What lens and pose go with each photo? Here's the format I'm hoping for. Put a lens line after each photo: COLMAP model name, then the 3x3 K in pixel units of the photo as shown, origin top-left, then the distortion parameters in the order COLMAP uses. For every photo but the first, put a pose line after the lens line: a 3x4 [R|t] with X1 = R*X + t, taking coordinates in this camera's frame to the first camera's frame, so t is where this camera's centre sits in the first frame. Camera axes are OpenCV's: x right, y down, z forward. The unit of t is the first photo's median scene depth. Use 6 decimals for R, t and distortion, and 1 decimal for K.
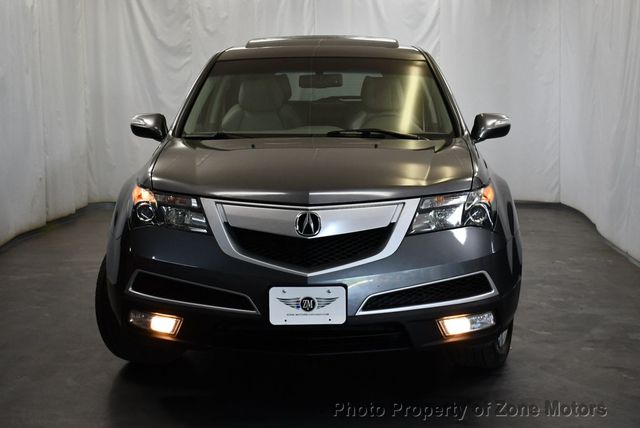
lens RADIAL K [[884.1, 0, 320.3], [0, 884.1, 213.9], [0, 0, 1]] dist [-0.183819, 0.000000]
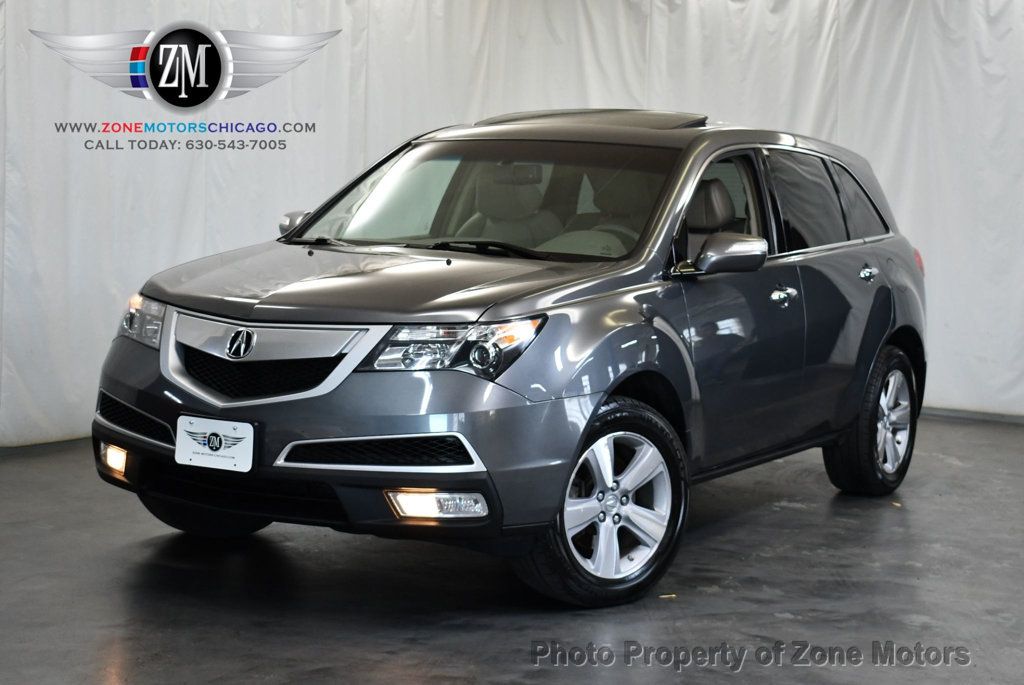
lens RADIAL K [[1762.4, 0, 509.4], [0, 1762.4, 336.4], [0, 0, 1]] dist [-0.016237, 0.000000]
pose [[0.853266, 0.071626, -0.516534, 0.990529], [-0.109089, 0.993123, -0.042492, 0.044682], [0.509939, 0.092605, 0.855211, -0.222381]]
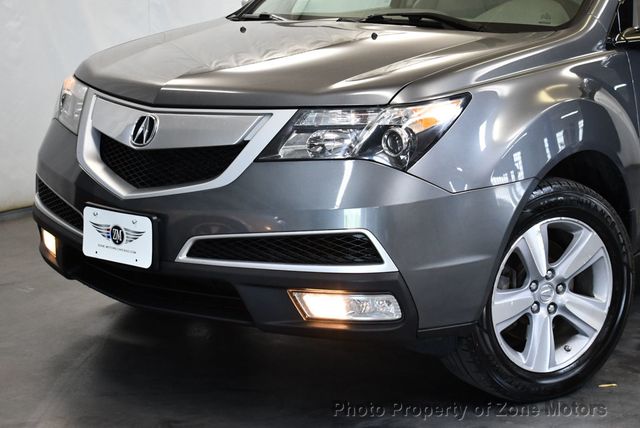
lens RADIAL K [[1227.4, 0, 319.6], [0, 1227.4, 217.8], [0, 0, 1]] dist [-0.021110, 0.000000]
pose [[0.759974, 0.128257, -0.637173, 0.759089], [-0.094932, 0.991727, 0.086397, -0.019049], [0.642983, -0.005171, 0.765863, 0.296190]]
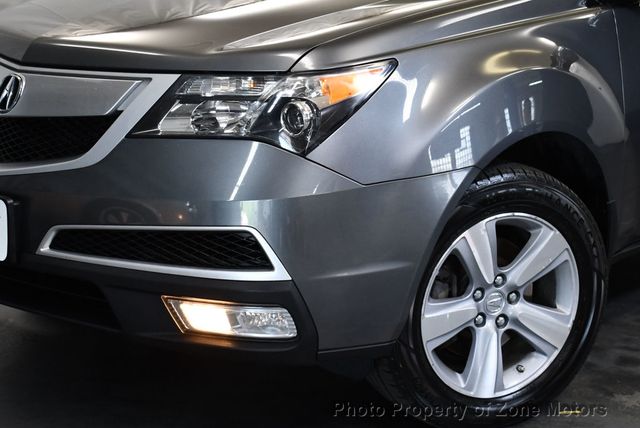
lens RADIAL K [[1227.4, 0, 319.6], [0, 1227.4, 219.6], [0, 0, 1]] dist [-0.021110, 0.000000]
pose [[0.720526, 0.186743, -0.667809, 0.724011], [-0.119996, 0.982104, 0.145162, -0.052005], [0.682966, -0.024458, 0.730041, 0.512118]]
